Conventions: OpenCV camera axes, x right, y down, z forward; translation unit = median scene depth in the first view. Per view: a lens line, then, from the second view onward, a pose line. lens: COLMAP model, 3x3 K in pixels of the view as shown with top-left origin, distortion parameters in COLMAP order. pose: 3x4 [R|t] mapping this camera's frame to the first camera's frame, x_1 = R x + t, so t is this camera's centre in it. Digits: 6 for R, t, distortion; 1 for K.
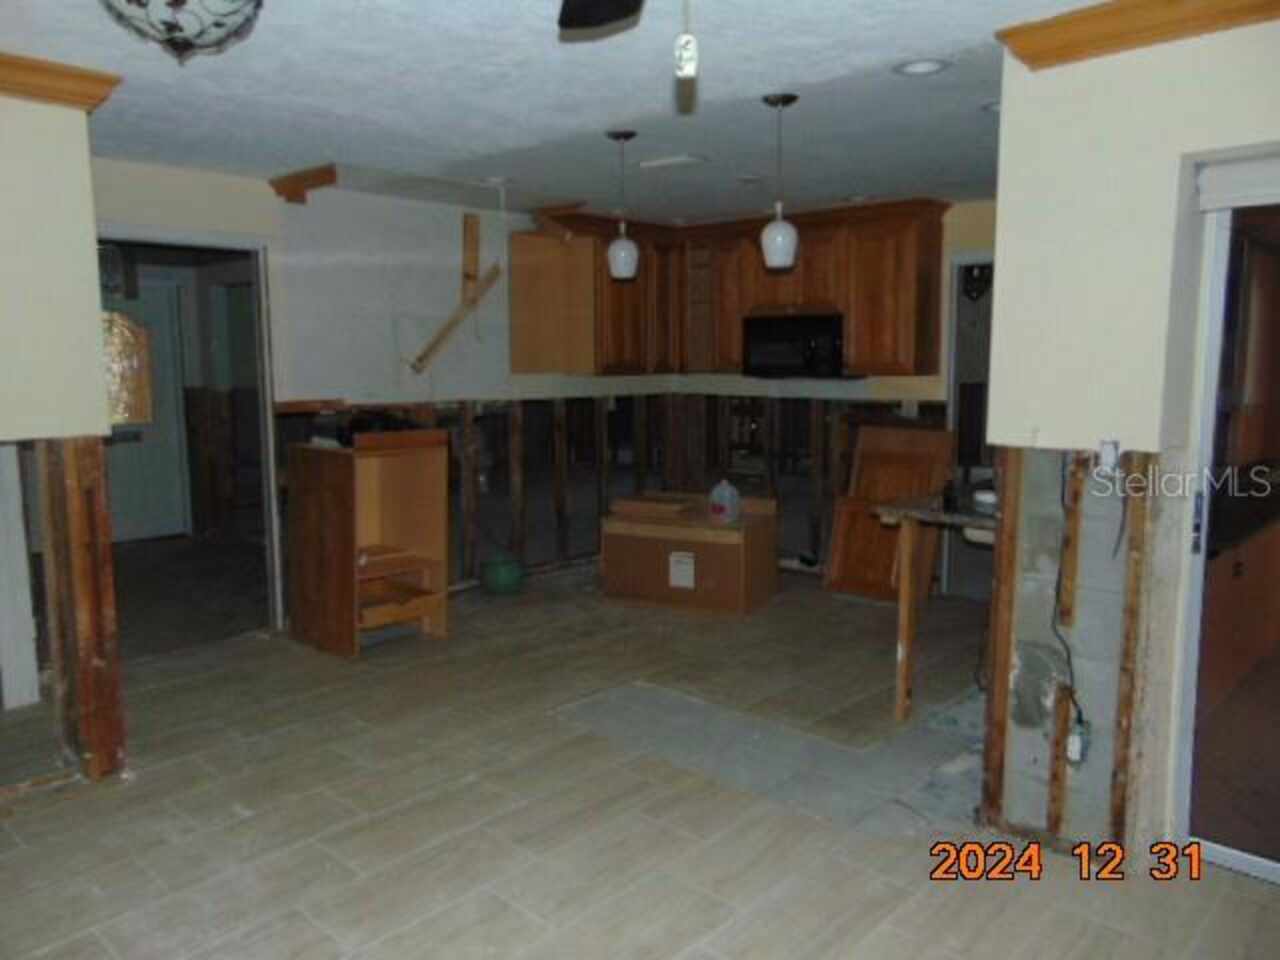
lens RADIAL K [[955.0, 0, 636.9], [0, 955.0, 482.9], [0, 0, 1]] dist [-0.016369, 0.034633]
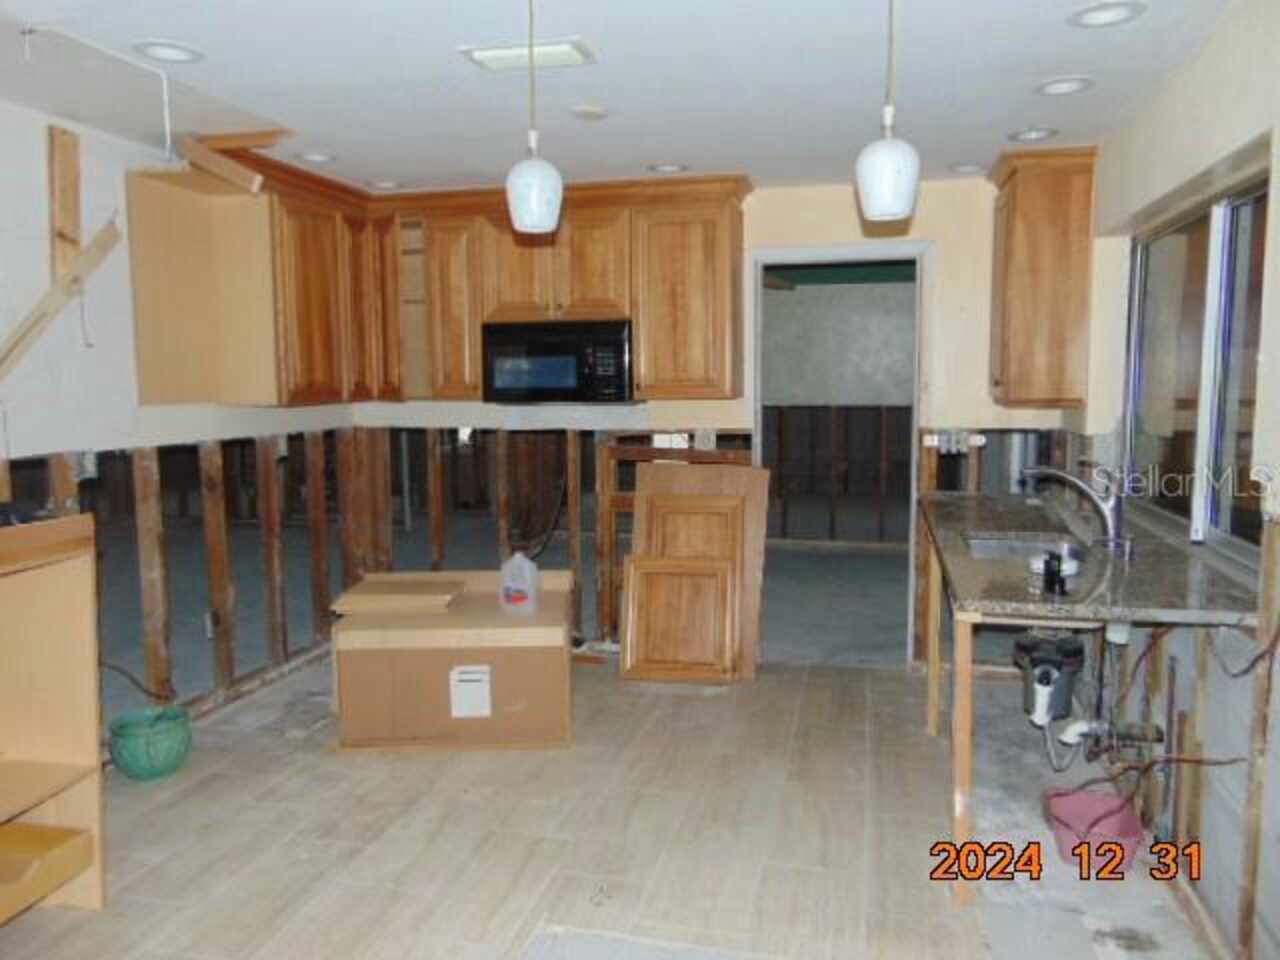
lens RADIAL K [[955.0, 0, 645.8], [0, 955.0, 474.3], [0, 0, 1]] dist [-0.016369, 0.034633]
pose [[0.874098, -0.053330, 0.482814, -0.148910], [0.068484, 0.997557, -0.013797, -0.040664], [-0.480899, 0.045124, 0.875614, 0.319564]]
